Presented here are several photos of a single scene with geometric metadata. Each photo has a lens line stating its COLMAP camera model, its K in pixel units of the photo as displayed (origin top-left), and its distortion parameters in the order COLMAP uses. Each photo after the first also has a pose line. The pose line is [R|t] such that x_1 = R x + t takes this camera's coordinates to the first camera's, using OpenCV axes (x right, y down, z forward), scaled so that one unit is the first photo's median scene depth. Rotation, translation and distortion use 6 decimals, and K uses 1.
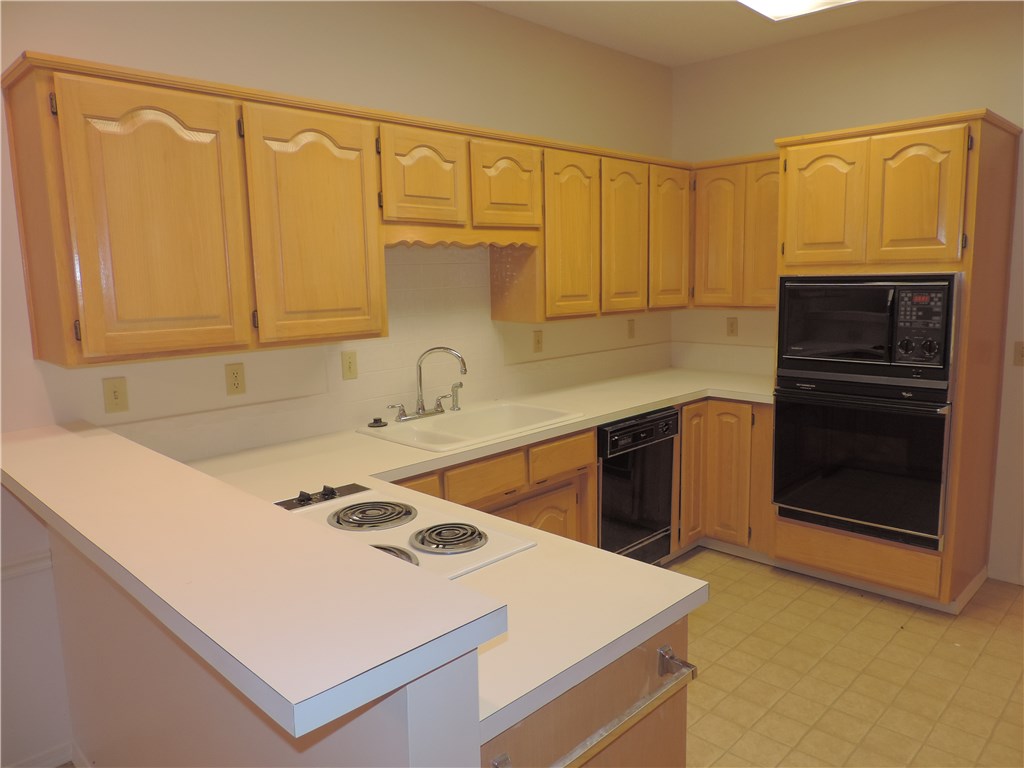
lens RADIAL K [[729.6, 0, 516.9], [0, 729.6, 391.3], [0, 0, 1]] dist [-0.031422, 0.012670]
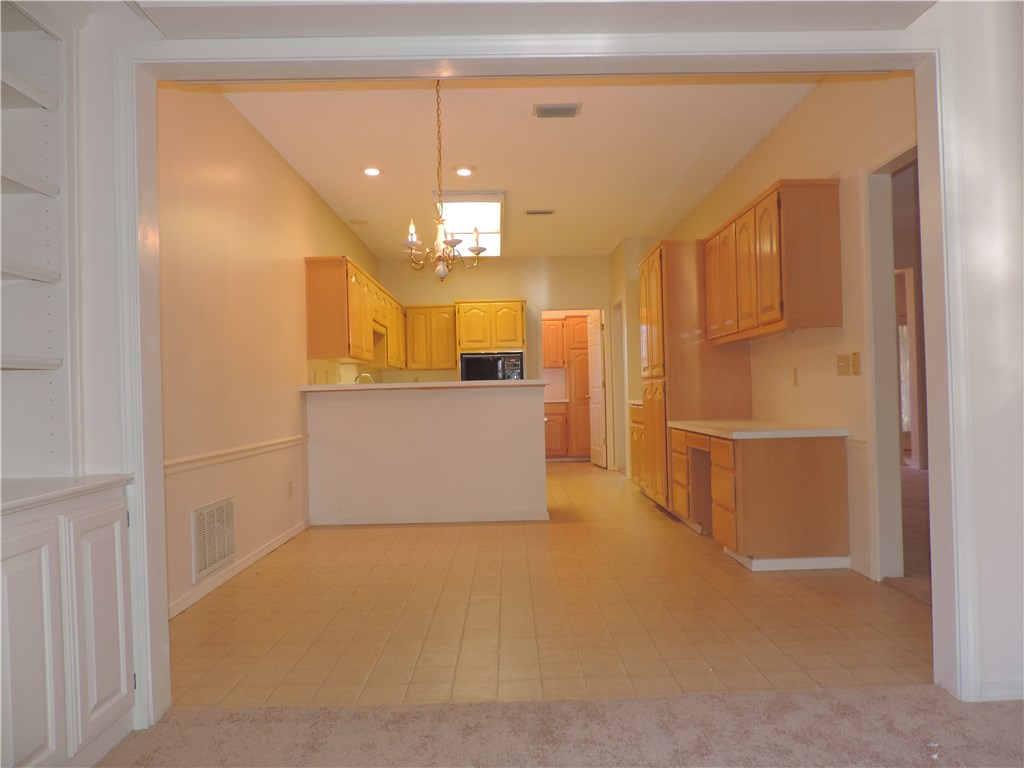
lens RADIAL K [[729.6, 0, 509.6], [0, 729.6, 383.8], [0, 0, 1]] dist [-0.031422, 0.012670]
pose [[0.718609, 0.020207, 0.695121, -1.292562], [0.115227, 0.982301, -0.147675, 0.345445], [-0.685802, 0.186218, 0.703562, -0.889077]]
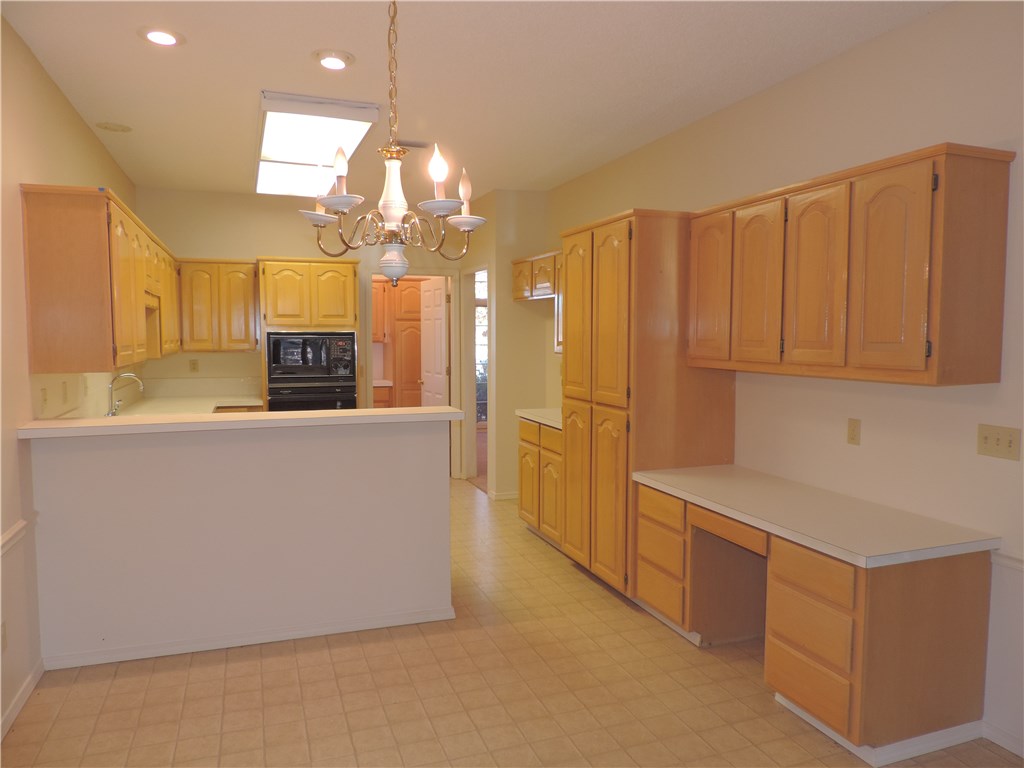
lens RADIAL K [[729.6, 0, 518.8], [0, 729.6, 385.1], [0, 0, 1]] dist [-0.031422, 0.012670]
pose [[0.436789, -0.037325, 0.898789, -1.001554], [0.129793, 0.991299, -0.021909, 0.093864], [-0.890151, 0.126226, 0.437833, -0.327517]]
